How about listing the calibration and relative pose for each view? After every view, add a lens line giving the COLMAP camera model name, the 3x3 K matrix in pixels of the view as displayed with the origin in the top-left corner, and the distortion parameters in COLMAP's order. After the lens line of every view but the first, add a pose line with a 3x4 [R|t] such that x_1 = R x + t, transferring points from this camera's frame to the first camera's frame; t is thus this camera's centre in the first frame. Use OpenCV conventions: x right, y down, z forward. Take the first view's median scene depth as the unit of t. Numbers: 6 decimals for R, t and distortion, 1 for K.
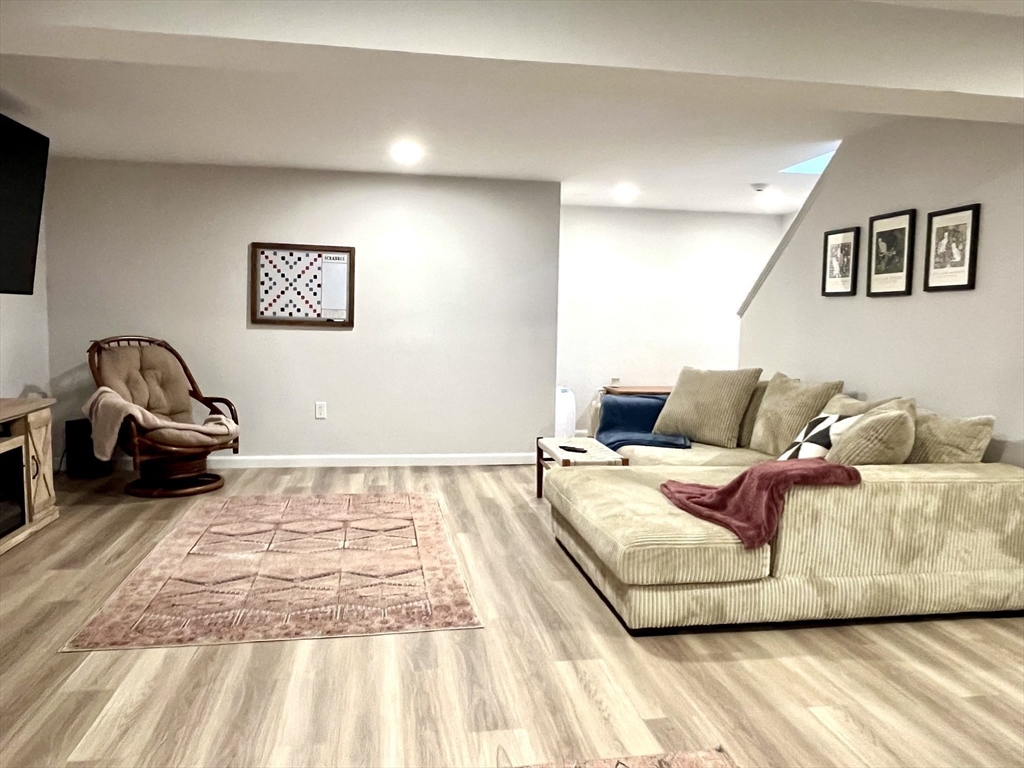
lens RADIAL K [[776.8, 0, 512.0], [0, 776.8, 384.0], [0, 0, 1]] dist [0.025174, 0.000834]
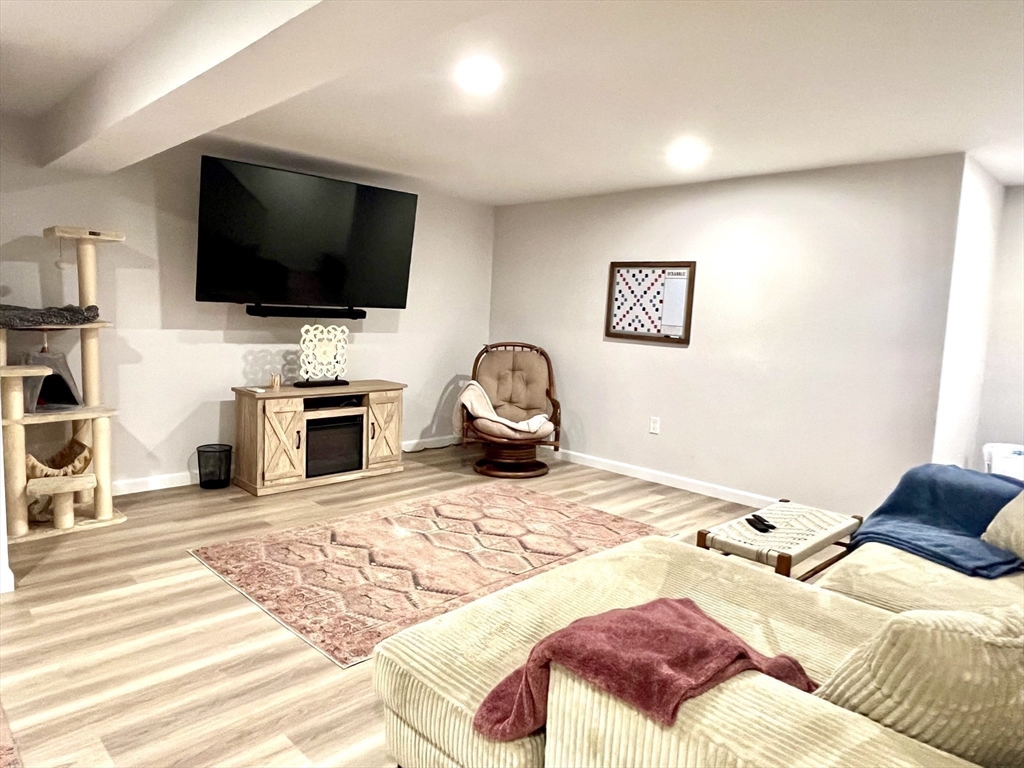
lens RADIAL K [[670.5, 0, 512.0], [0, 670.5, 384.0], [0, 0, 1]] dist [-0.003538, -0.000772]
pose [[0.570958, 0.097251, -0.815199, 0.360656], [-0.101955, 0.993672, 0.047133, -0.042514], [0.814624, 0.056203, 0.577260, 0.355301]]
